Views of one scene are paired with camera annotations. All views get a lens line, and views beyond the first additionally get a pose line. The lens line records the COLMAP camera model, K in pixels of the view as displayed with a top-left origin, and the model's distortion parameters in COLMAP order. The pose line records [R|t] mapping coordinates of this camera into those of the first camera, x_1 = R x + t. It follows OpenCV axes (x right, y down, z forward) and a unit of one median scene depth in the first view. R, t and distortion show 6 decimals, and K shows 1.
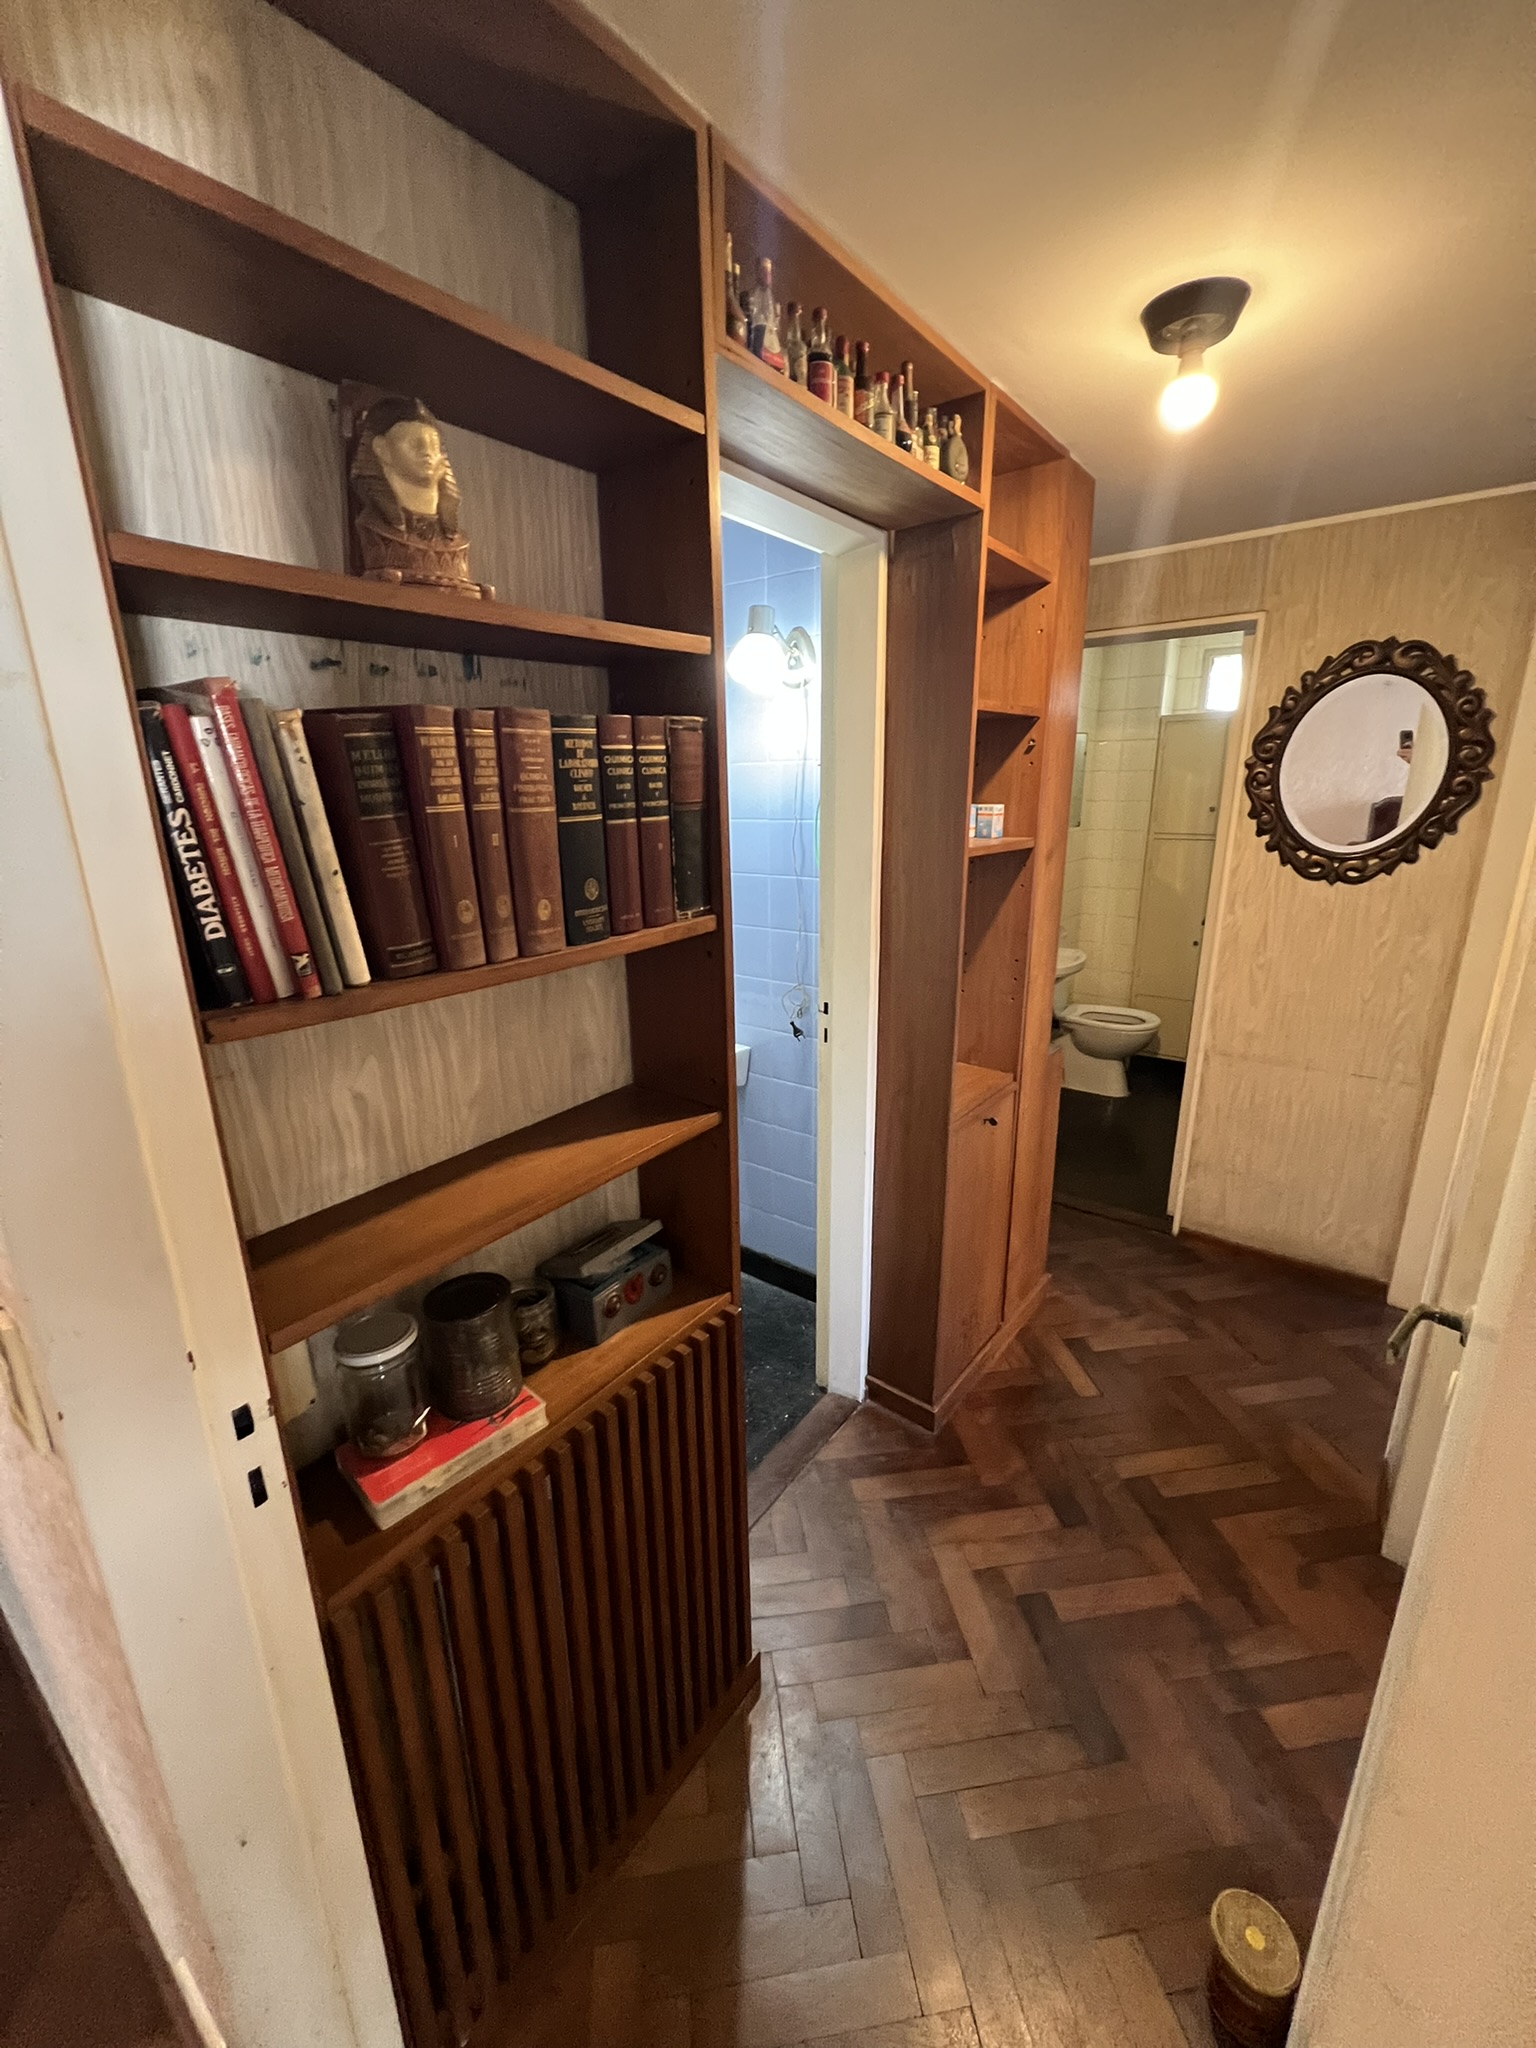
lens RADIAL K [[825.7, 0, 772.2], [0, 825.7, 1022.2], [0, 0, 1]] dist [-0.002744, 0.000674]
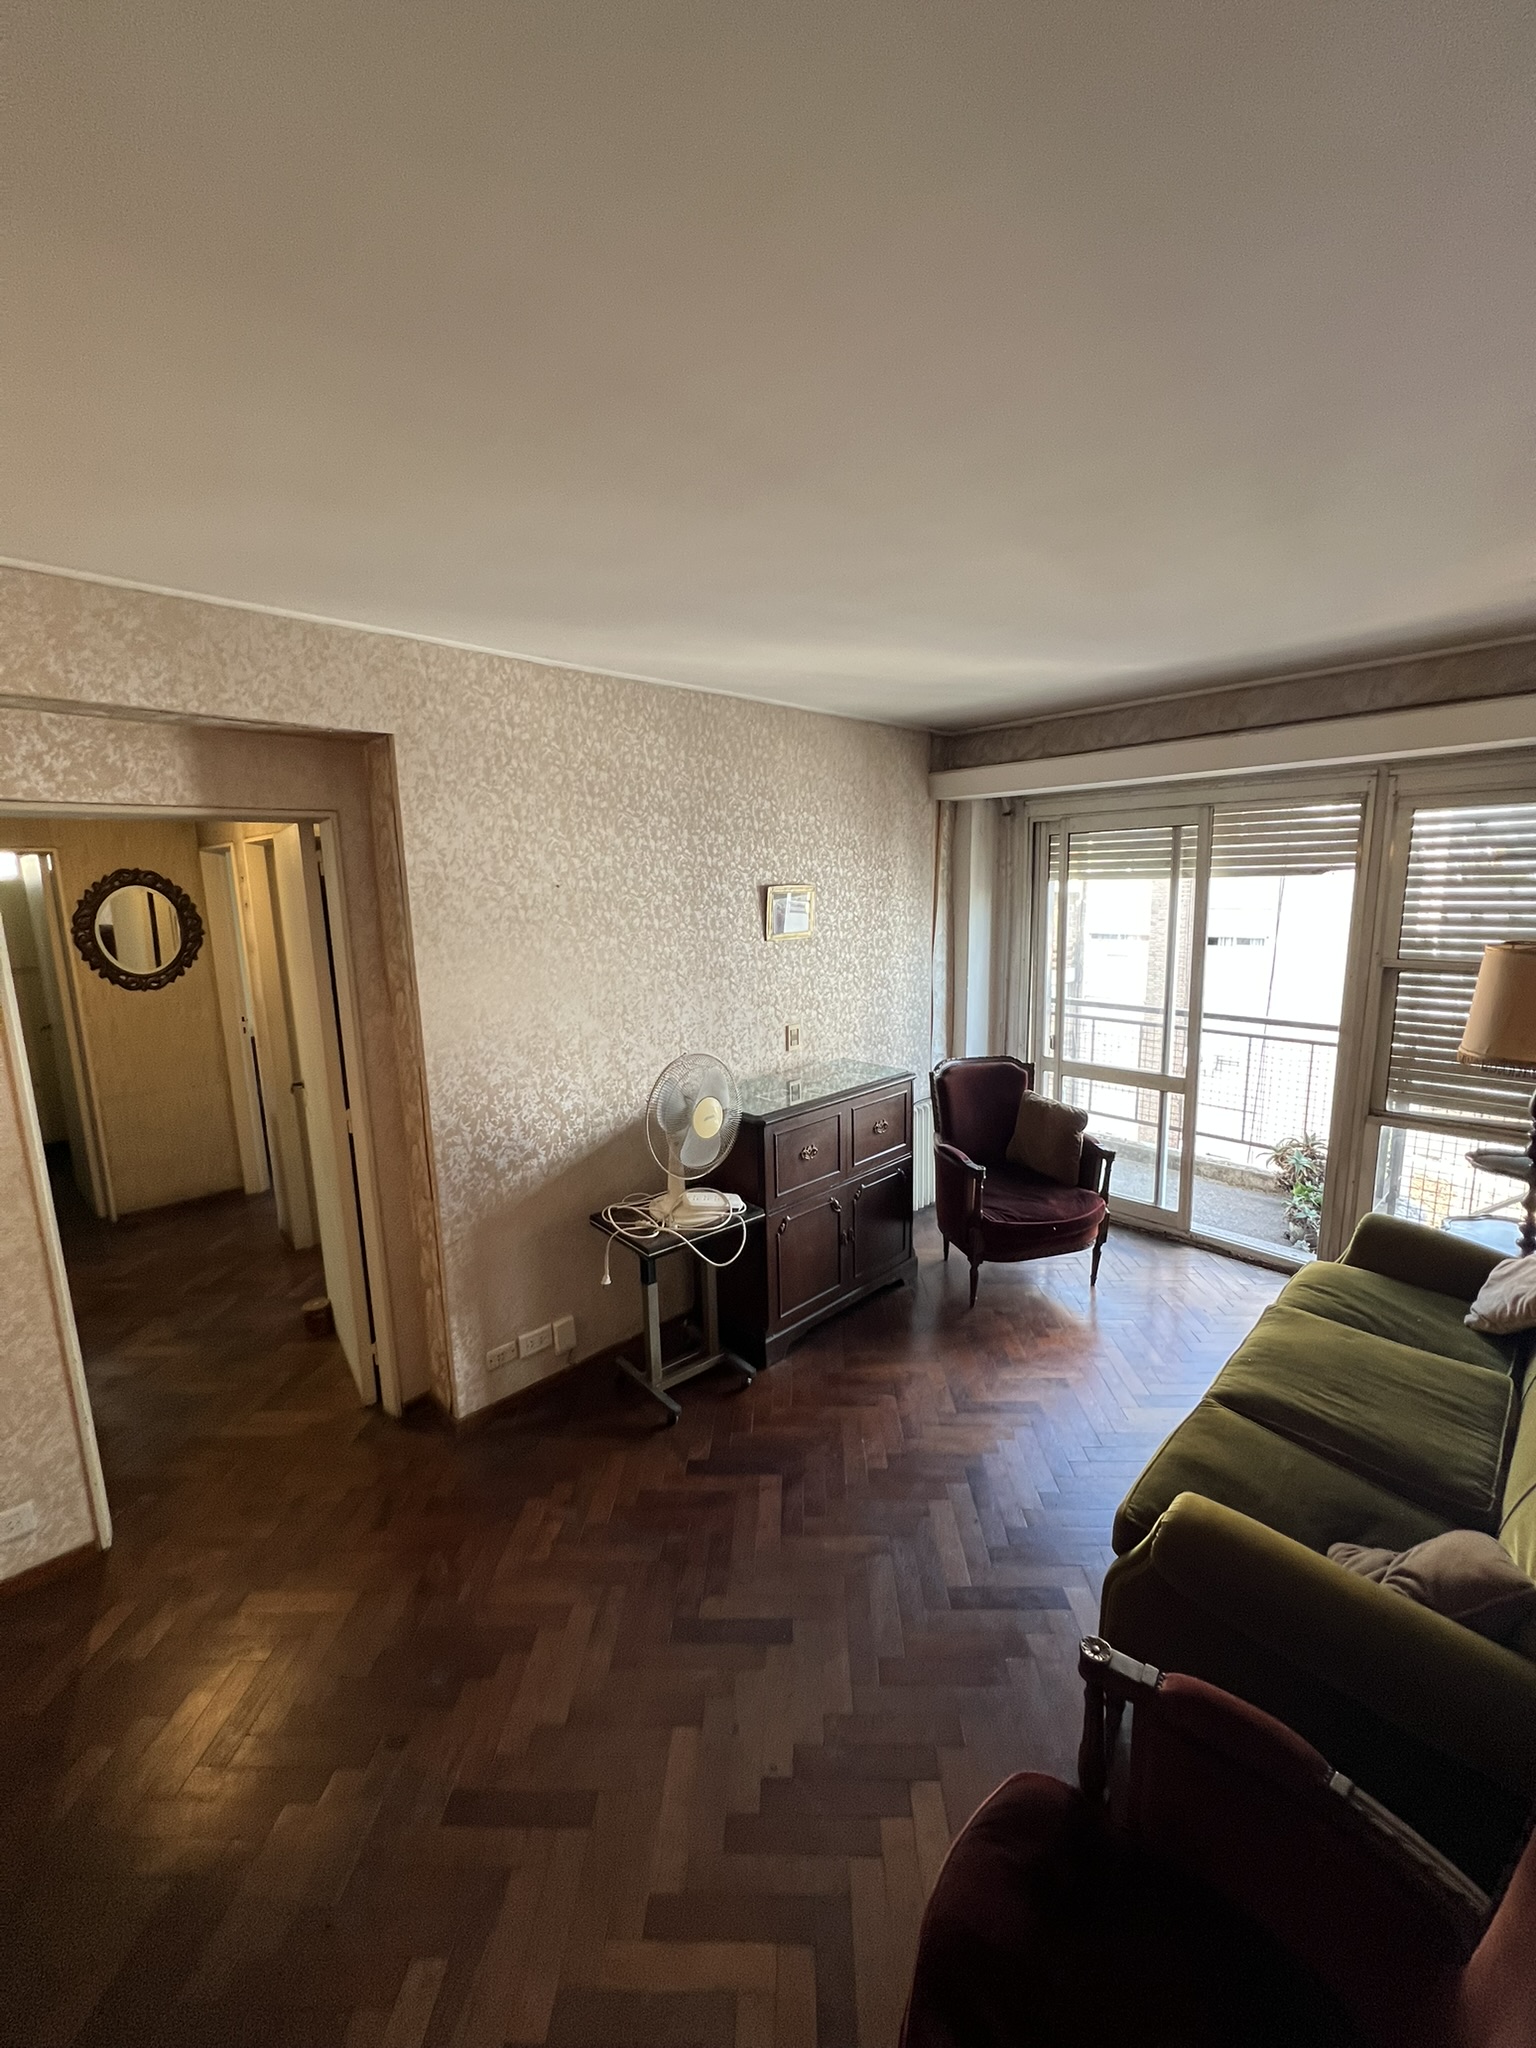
lens RADIAL K [[825.7, 0, 776.0], [0, 825.7, 1019.3], [0, 0, 1]] dist [-0.002744, 0.000674]
pose [[0.165386, -0.155585, 0.973879, -2.049434], [0.292951, 0.950658, 0.102126, 0.271237], [-0.941715, 0.268409, 0.202804, -1.582365]]
